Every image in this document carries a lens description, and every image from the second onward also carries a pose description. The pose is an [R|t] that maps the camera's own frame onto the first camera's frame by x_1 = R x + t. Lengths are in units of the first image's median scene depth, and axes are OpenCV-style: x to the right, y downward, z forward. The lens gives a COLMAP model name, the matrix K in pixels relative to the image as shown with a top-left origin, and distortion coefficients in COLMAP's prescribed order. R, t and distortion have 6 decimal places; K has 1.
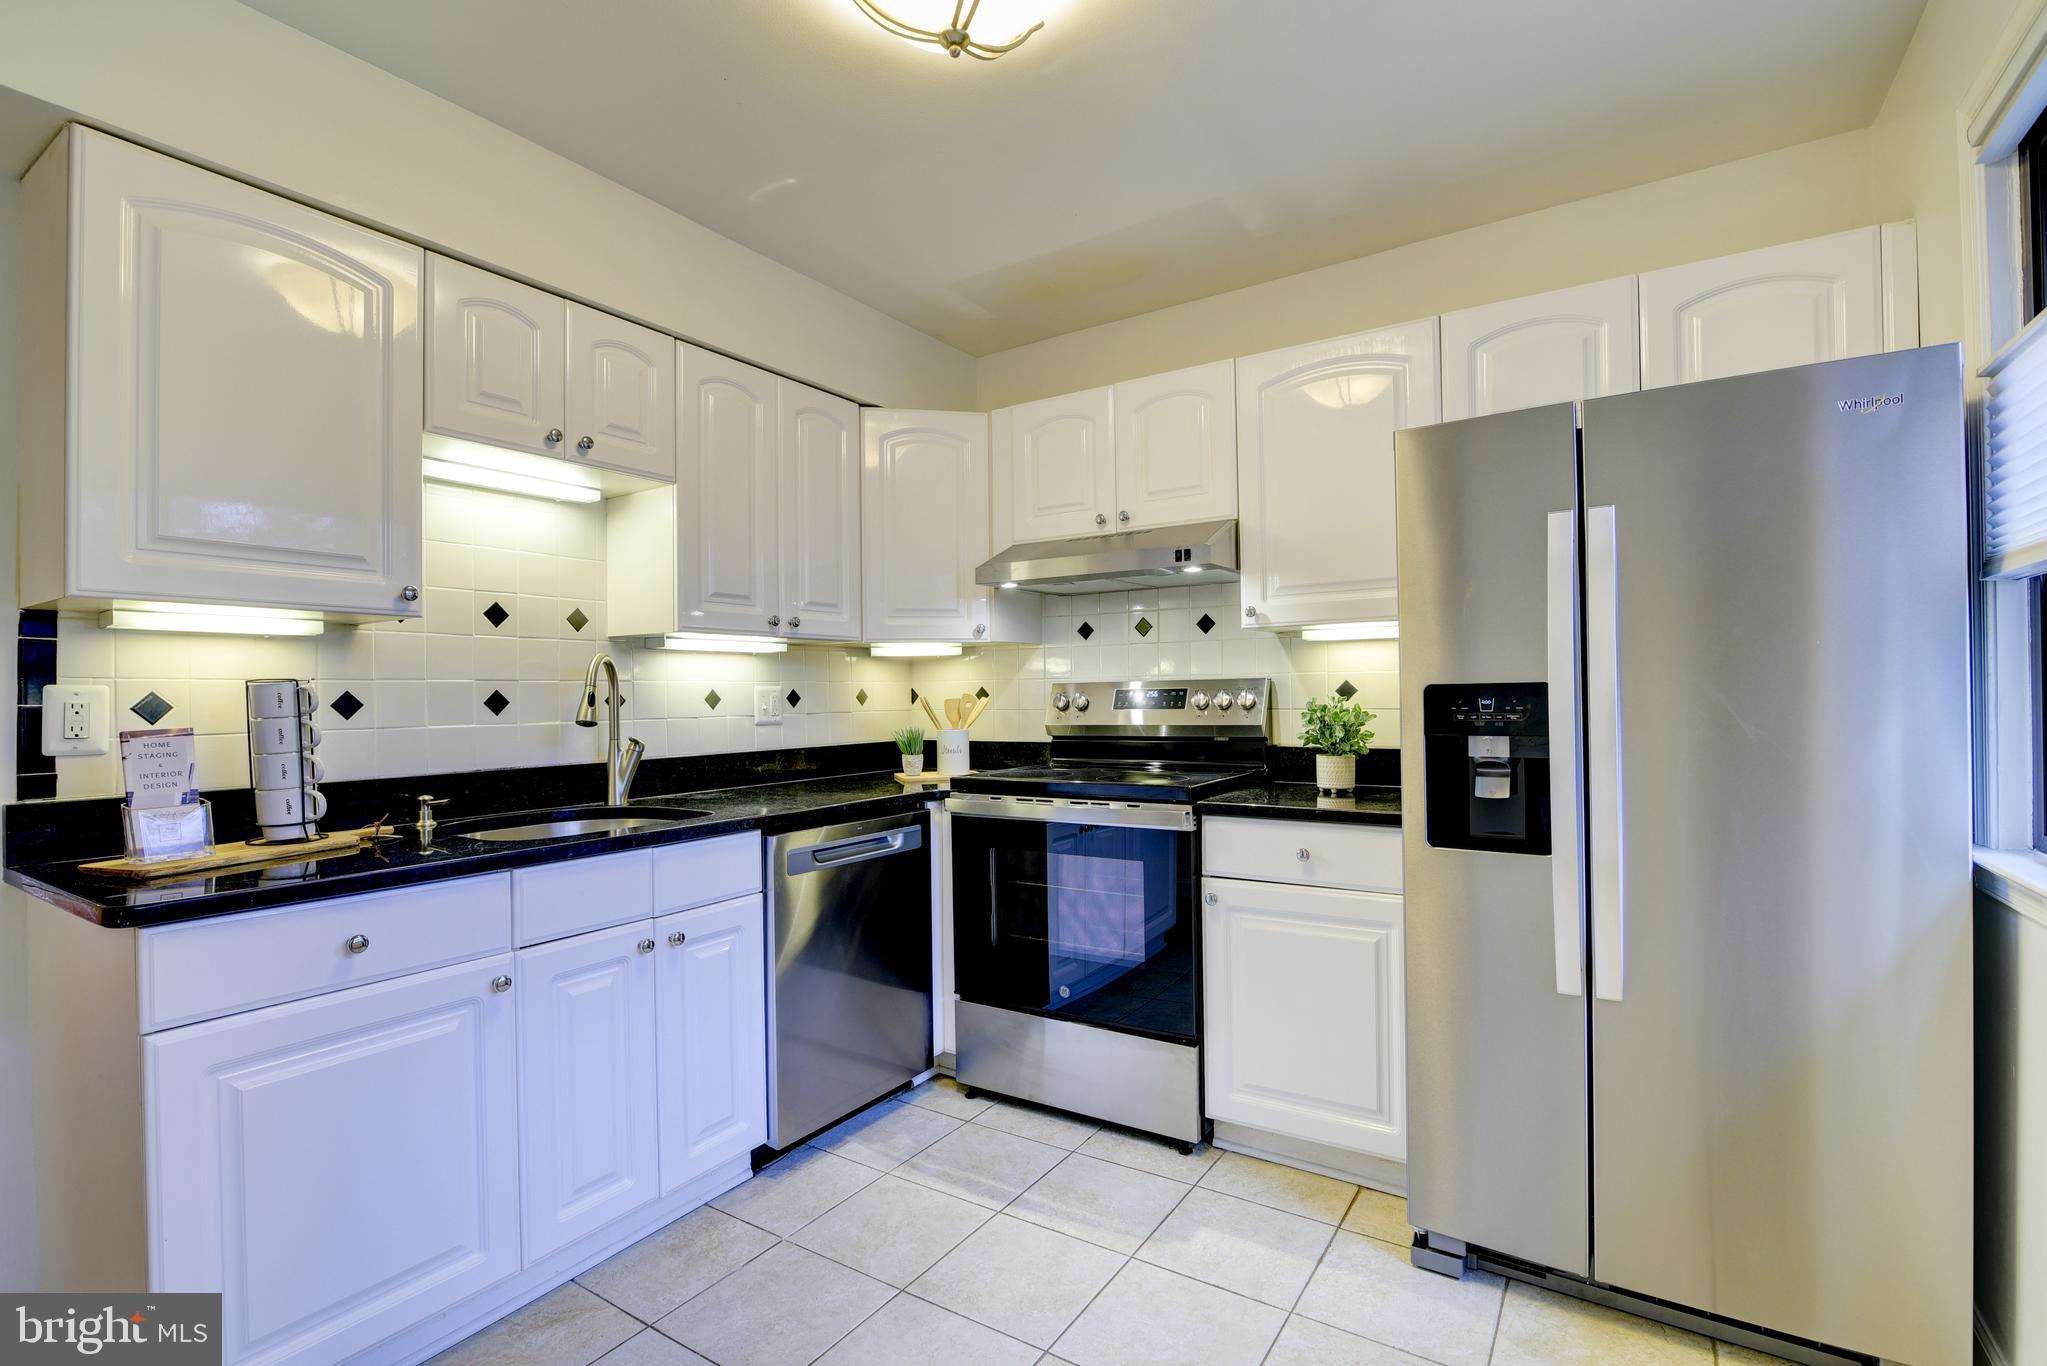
lens RADIAL K [[936.5, 0, 1023.1], [0, 936.5, 691.5], [0, 0, 1]] dist [-0.018154, 0.001129]
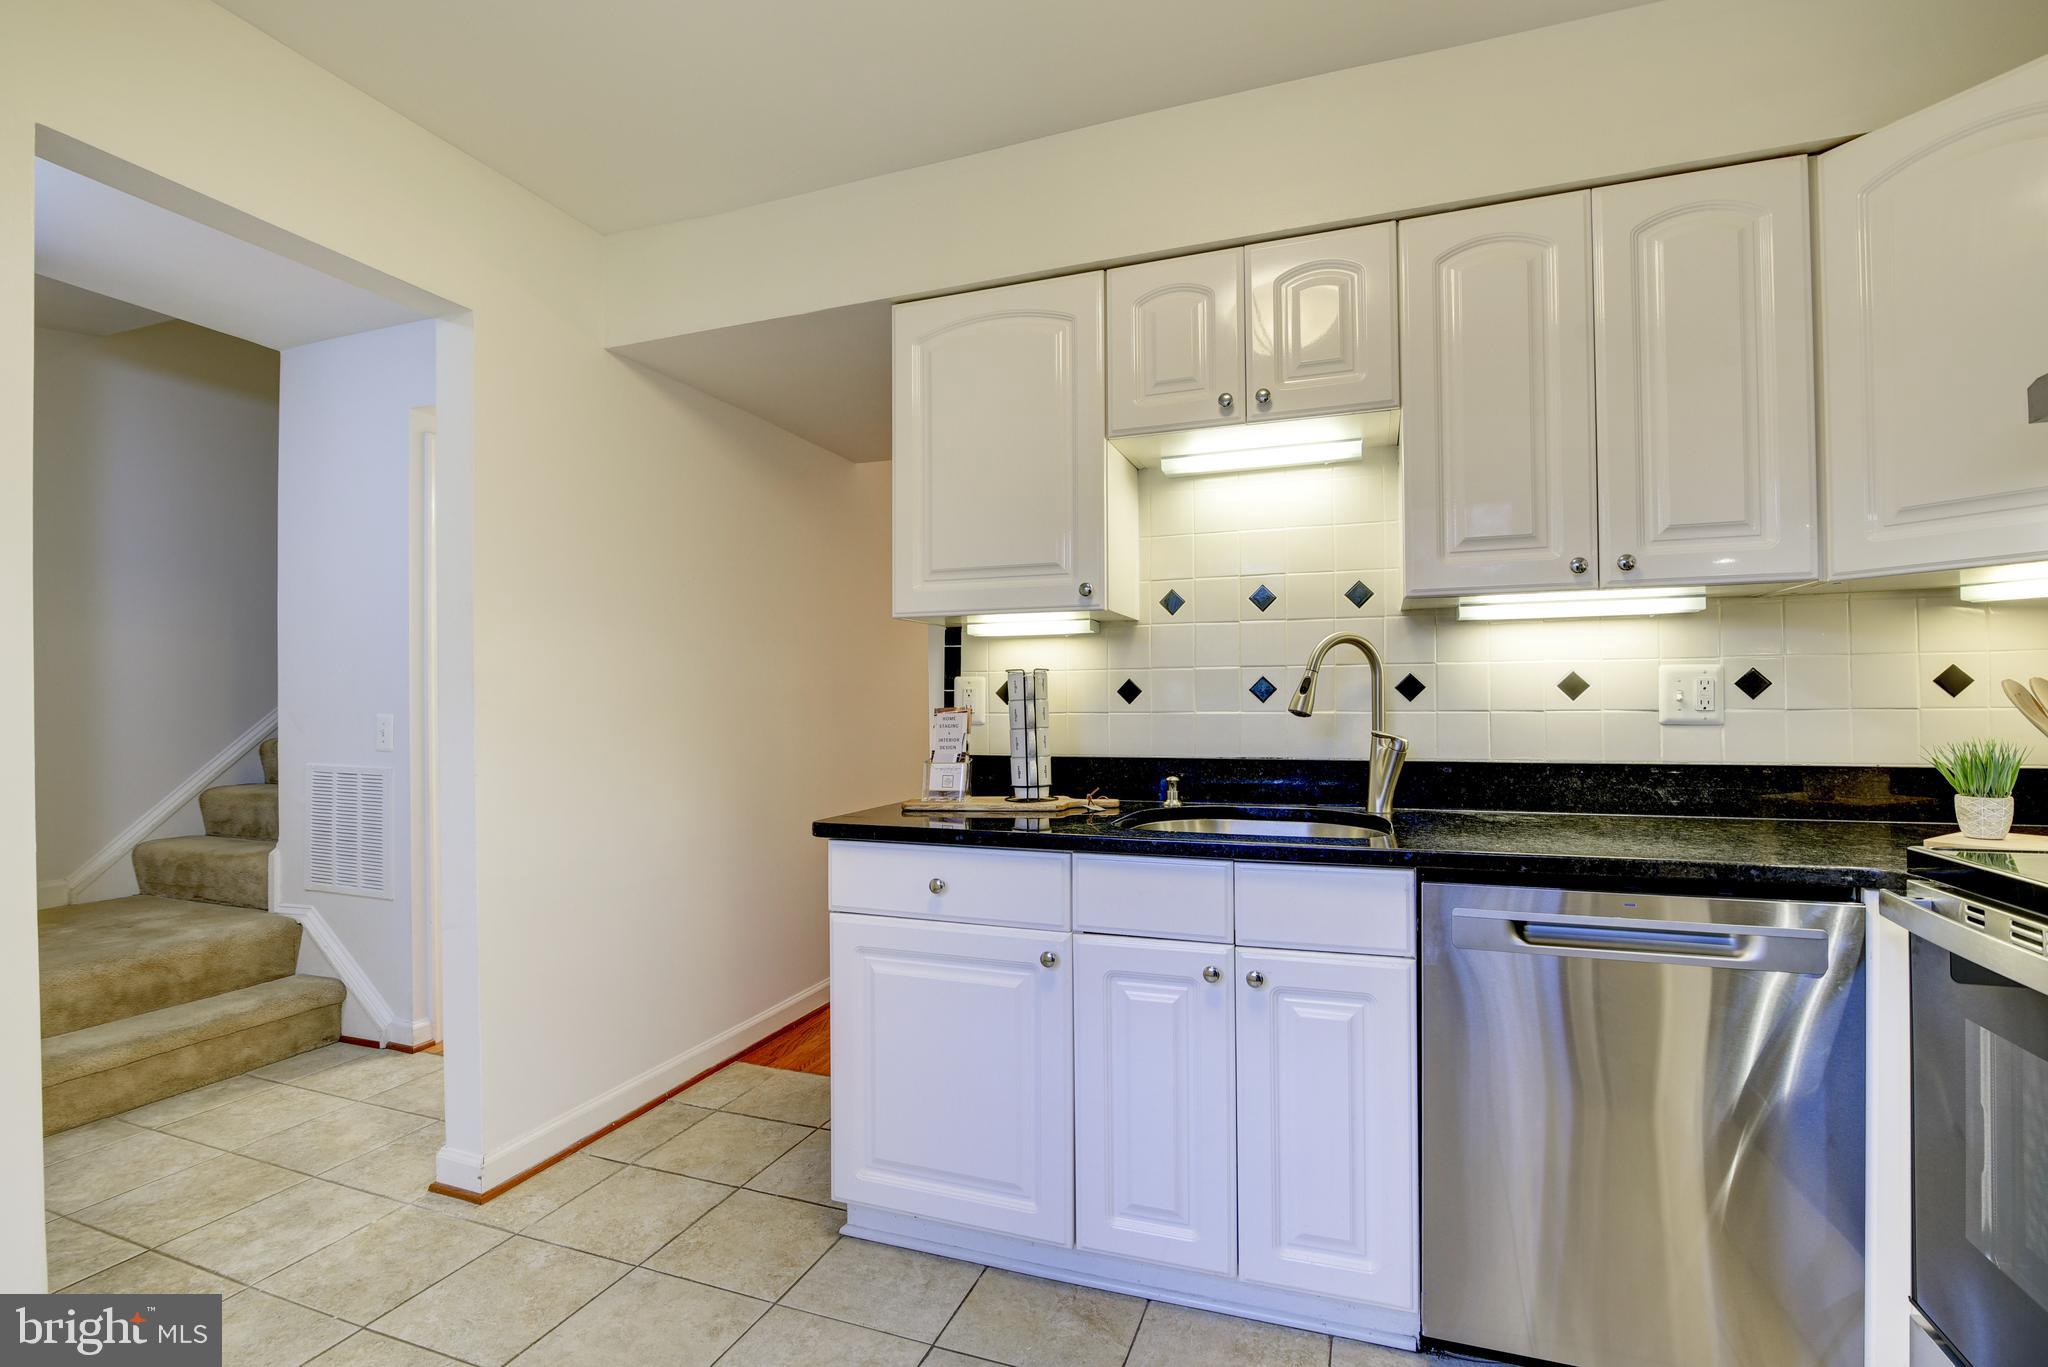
lens RADIAL K [[958.5, 0, 1025.9], [0, 958.5, 688.1], [0, 0, 1]] dist [-0.000390, -0.000001]
pose [[0.216772, 0.008745, -0.976183, 0.361796], [0.011723, 0.999864, 0.011560, -0.003046], [0.976152, -0.013950, 0.216641, 0.555886]]
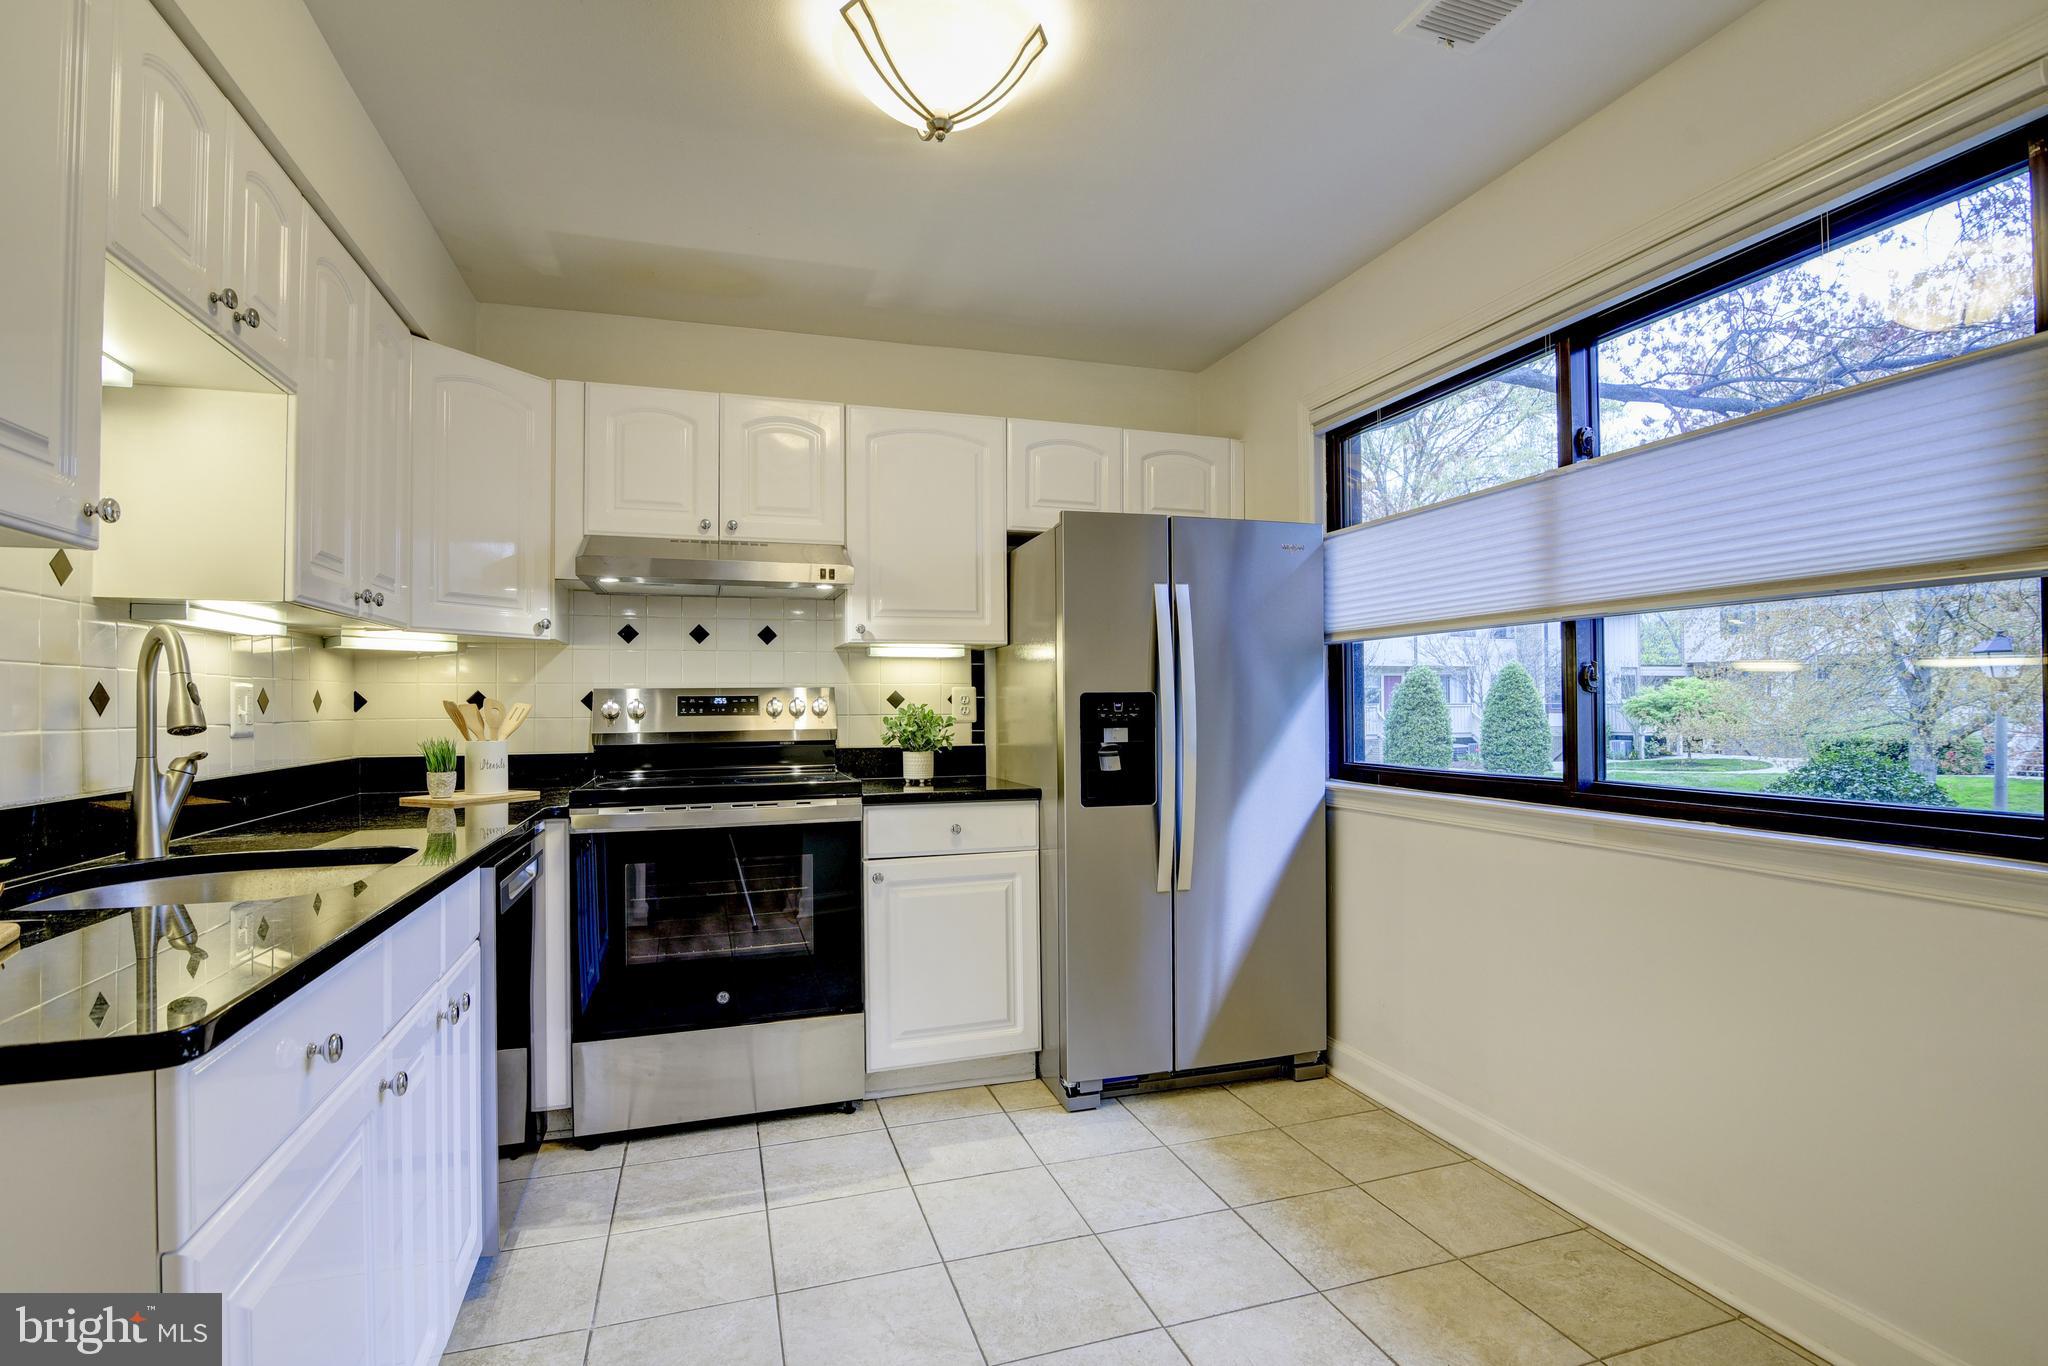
lens RADIAL K [[965.4, 0, 1019.0], [0, 965.4, 692.2], [0, 0, 1]] dist [-0.019309, 0.000307]
pose [[0.630010, 0.019908, 0.776332, -0.620854], [-0.004248, 0.999745, -0.022190, 0.020040], [-0.776576, 0.010682, 0.629933, 0.120868]]
